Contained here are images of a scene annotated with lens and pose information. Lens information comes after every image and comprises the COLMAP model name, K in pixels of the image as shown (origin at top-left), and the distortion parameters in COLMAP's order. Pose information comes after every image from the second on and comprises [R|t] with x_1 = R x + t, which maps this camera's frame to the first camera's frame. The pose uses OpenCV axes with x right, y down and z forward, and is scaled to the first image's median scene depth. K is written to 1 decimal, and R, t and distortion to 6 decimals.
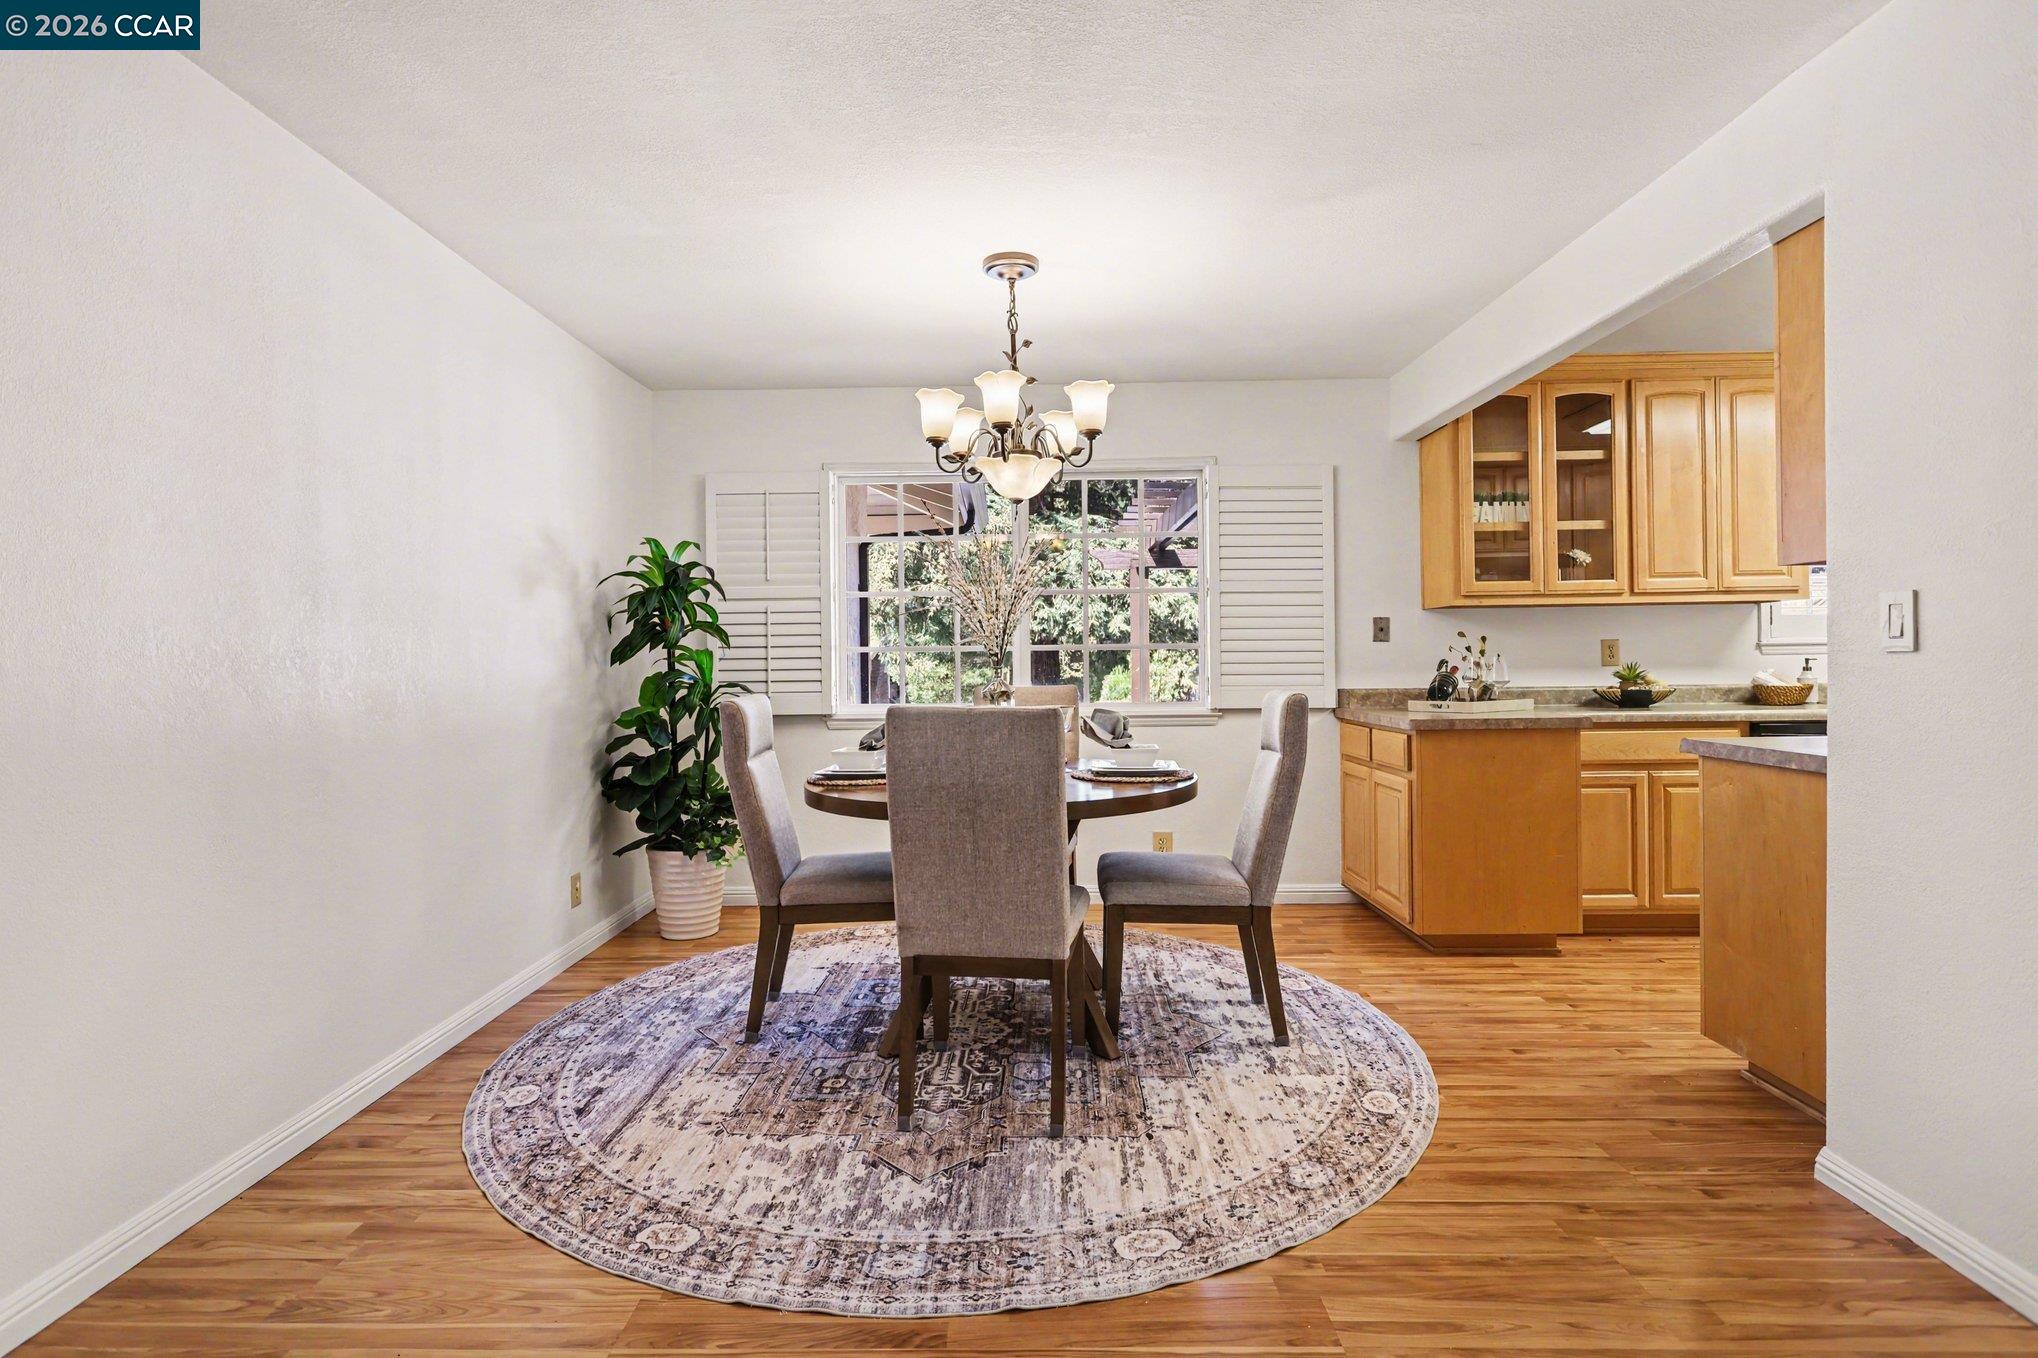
lens RADIAL K [[1010.9, 0, 999.9], [0, 1010.9, 668.6], [0, 0, 1]] dist [0.002505, 0.000661]
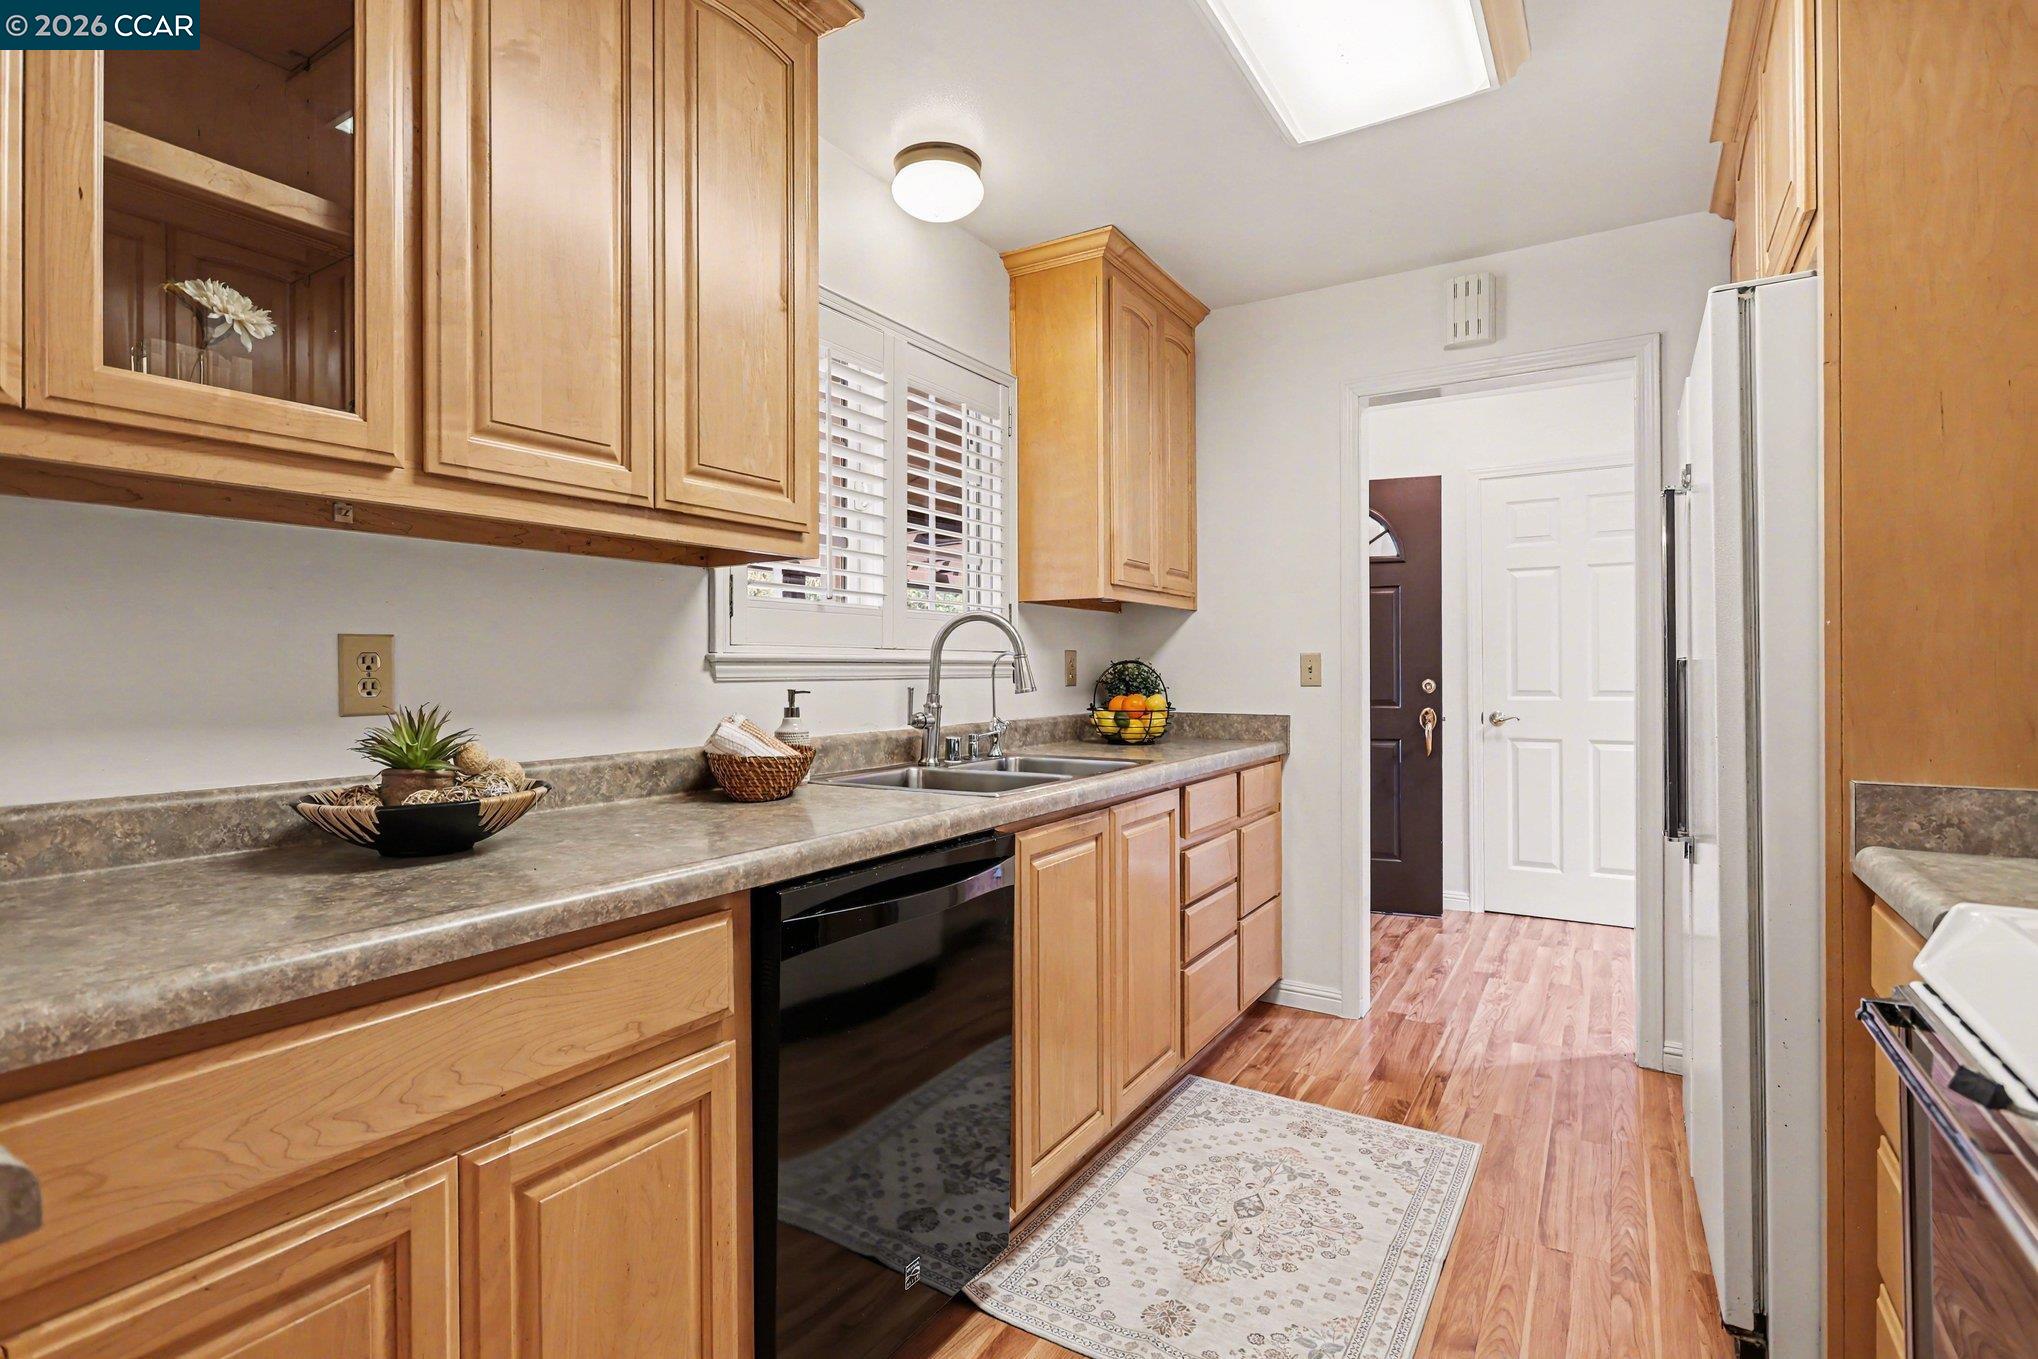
lens RADIAL K [[1010.9, 0, 999.9], [0, 1010.9, 669.1], [0, 0, 1]] dist [0.002505, 0.000661]
pose [[0.512355, 0.013892, 0.858661, 0.457367], [0.002984, 0.999834, -0.017957, -0.011774], [-0.858769, 0.011763, 0.512229, 0.701648]]
